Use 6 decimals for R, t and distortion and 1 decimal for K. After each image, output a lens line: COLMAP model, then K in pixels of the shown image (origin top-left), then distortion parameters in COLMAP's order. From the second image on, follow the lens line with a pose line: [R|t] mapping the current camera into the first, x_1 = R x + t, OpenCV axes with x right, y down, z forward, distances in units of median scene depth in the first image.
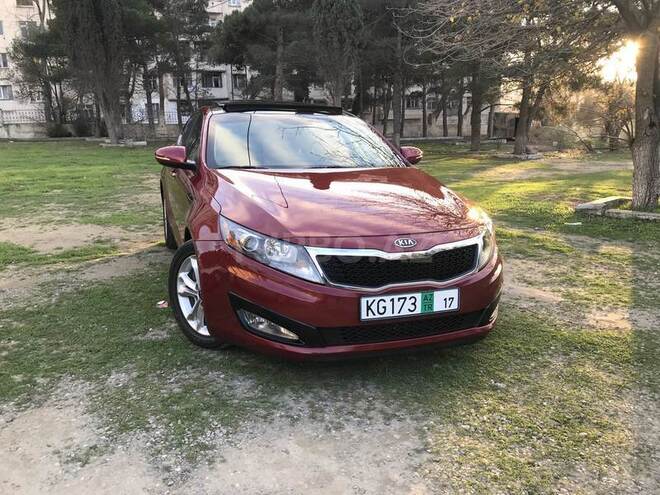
lens RADIAL K [[538.4, 0, 329.9], [0, 538.4, 246.9], [0, 0, 1]] dist [0.022992, -0.016162]
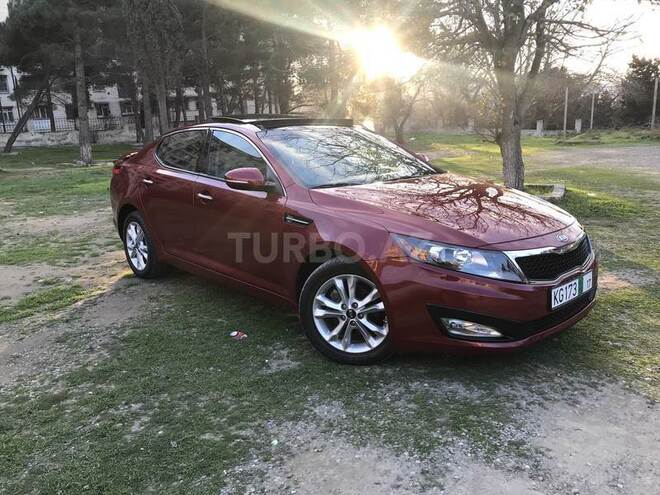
lens RADIAL K [[538.4, 0, 328.9], [0, 538.4, 248.0], [0, 0, 1]] dist [0.022992, -0.016162]
pose [[0.920442, -0.120930, 0.371702, -0.717661], [0.120188, 0.992430, 0.025259, -0.072090], [-0.371943, 0.021425, 0.928008, 0.091746]]
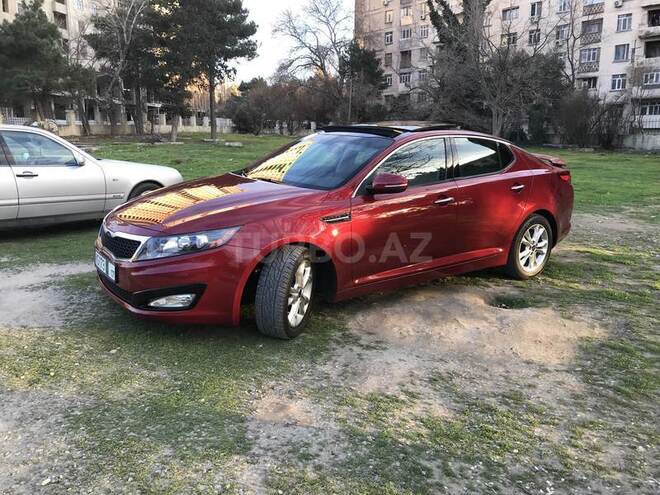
lens RADIAL K [[538.4, 0, 329.5], [0, 538.4, 247.9], [0, 0, 1]] dist [0.022992, -0.016162]
pose [[0.287574, 0.219488, -0.932270, 1.577446], [-0.235882, 0.959635, 0.153169, -0.288250], [0.928257, 0.175858, 0.327739, 1.005392]]
